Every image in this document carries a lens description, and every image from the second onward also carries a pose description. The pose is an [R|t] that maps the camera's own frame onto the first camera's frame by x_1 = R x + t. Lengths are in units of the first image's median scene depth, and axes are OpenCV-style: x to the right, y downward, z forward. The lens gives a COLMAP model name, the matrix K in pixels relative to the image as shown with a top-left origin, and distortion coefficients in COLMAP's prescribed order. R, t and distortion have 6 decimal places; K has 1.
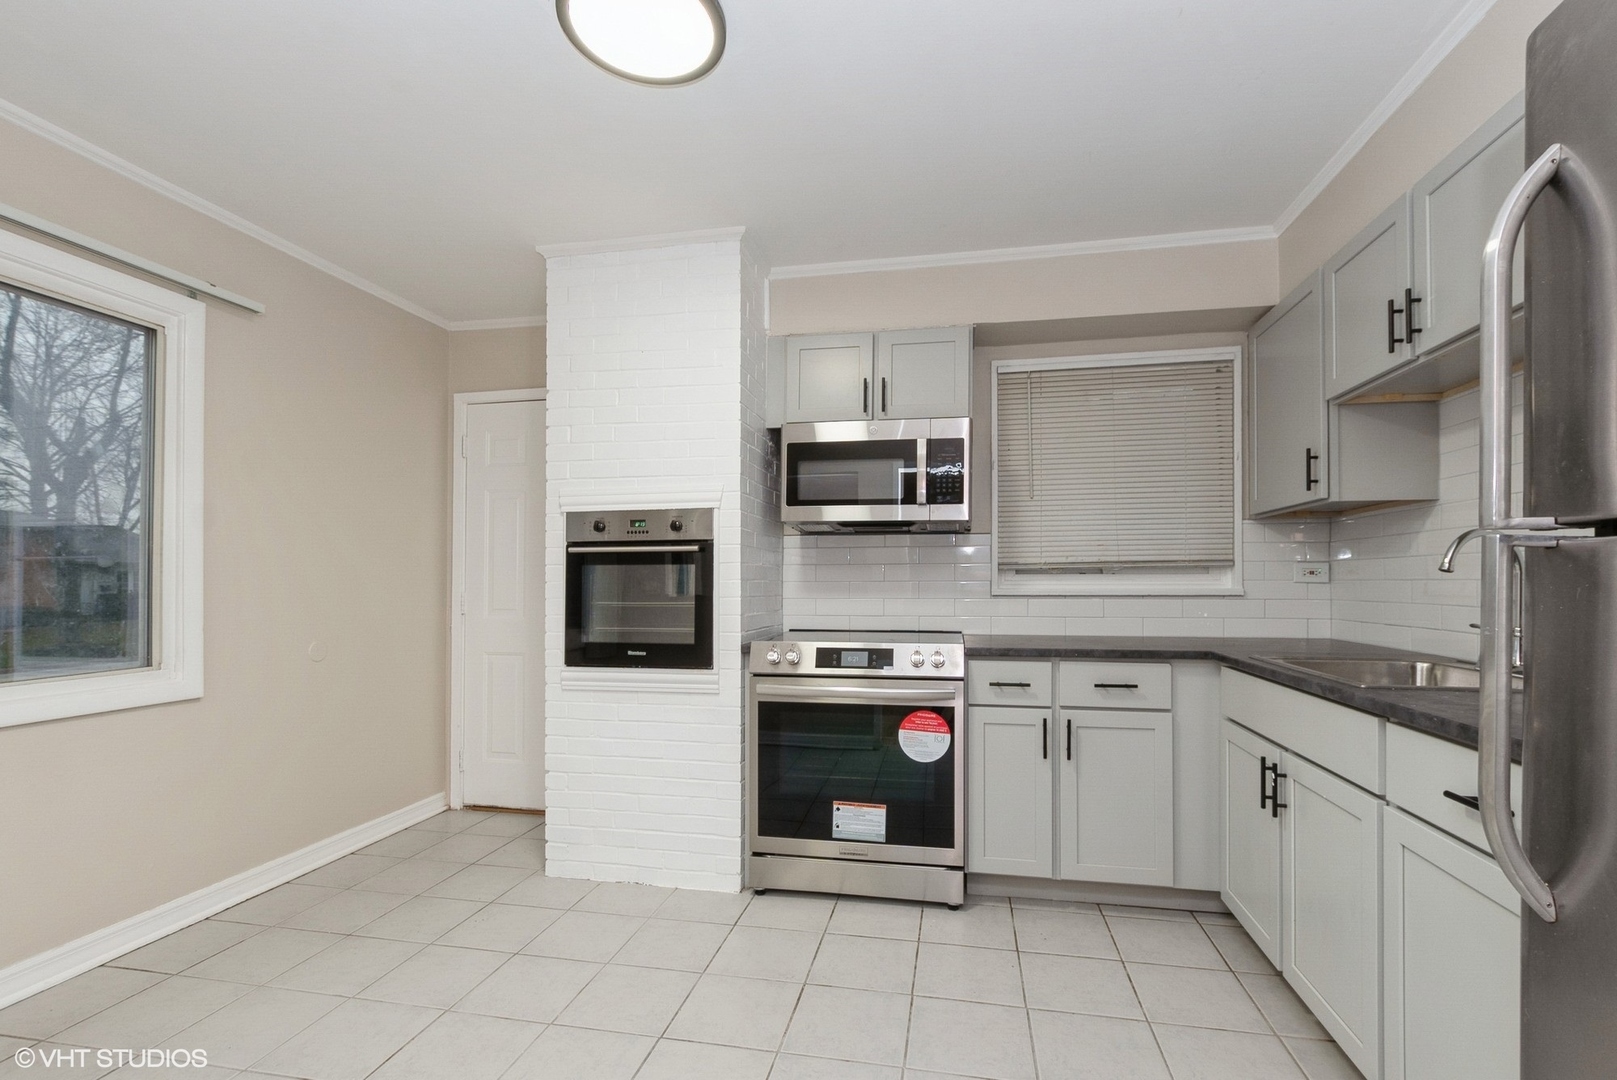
lens RADIAL K [[709.9, 0, 832.1], [0, 709.9, 576.9], [0, 0, 1]] dist [0.001185, 0.001084]
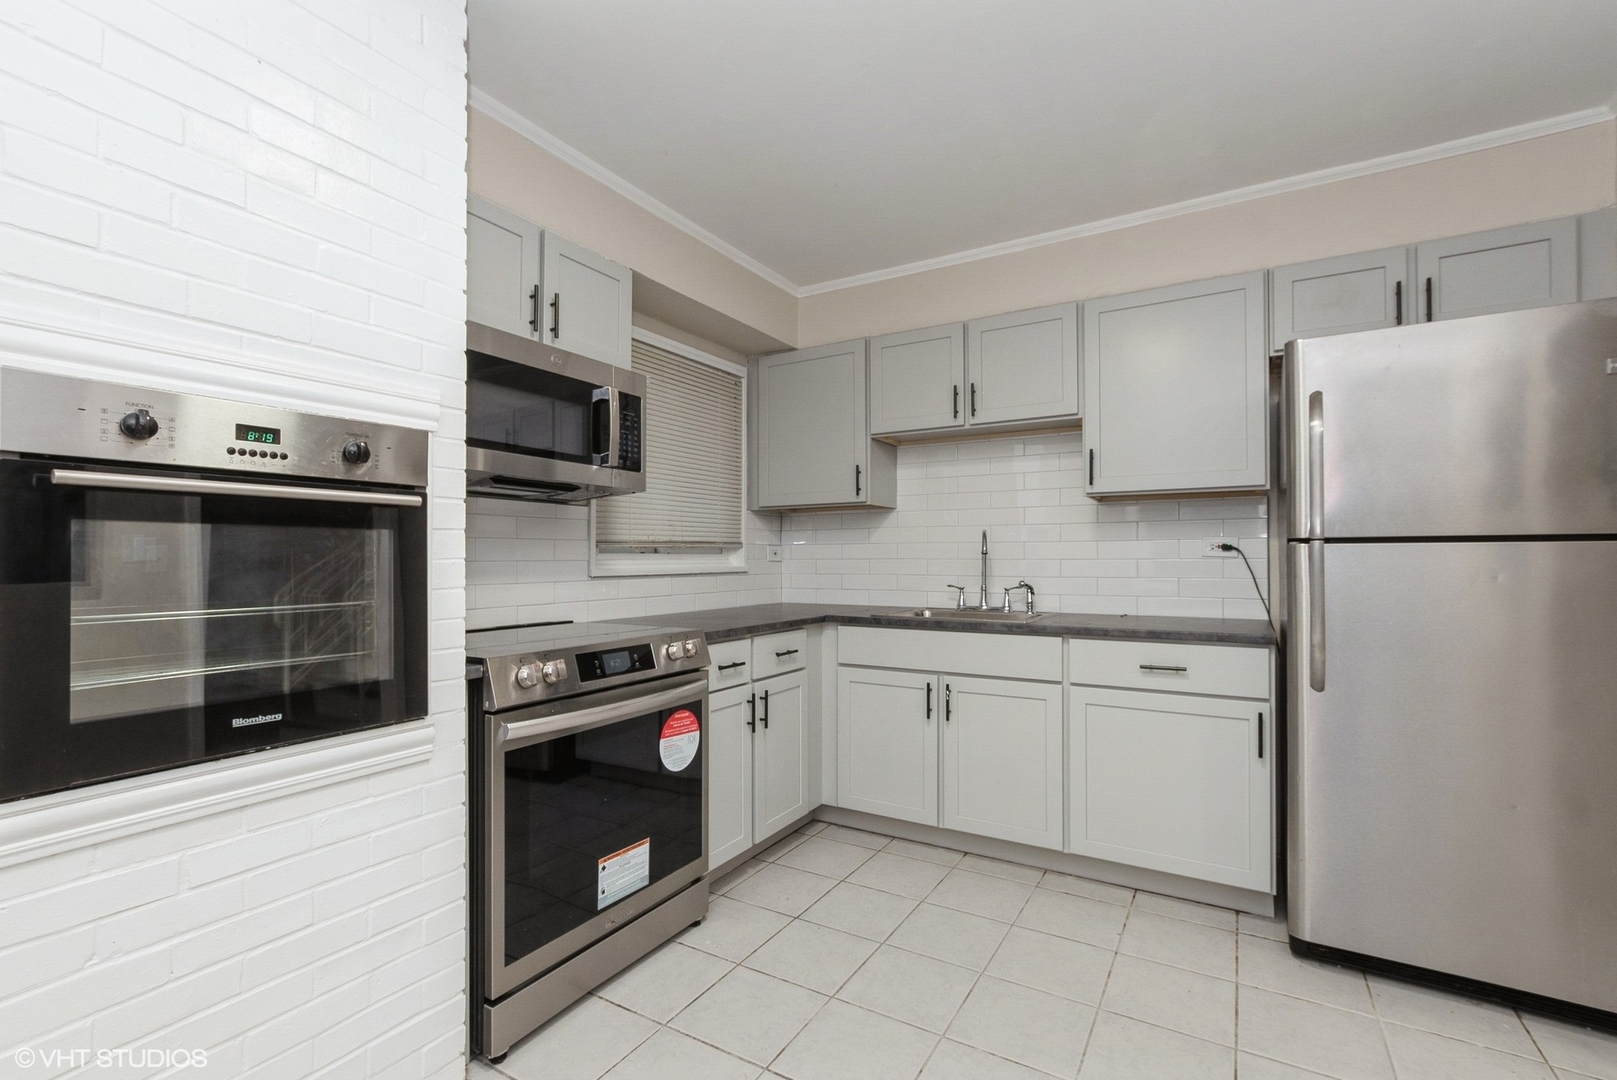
lens RADIAL K [[709.9, 0, 804.6], [0, 709.9, 556.2], [0, 0, 1]] dist [0.001185, 0.001084]
pose [[0.358559, 0.003476, 0.933501, -0.606248], [-0.002870, 0.999992, -0.002621, 0.002457], [-0.933503, -0.001739, 0.358566, 0.535098]]
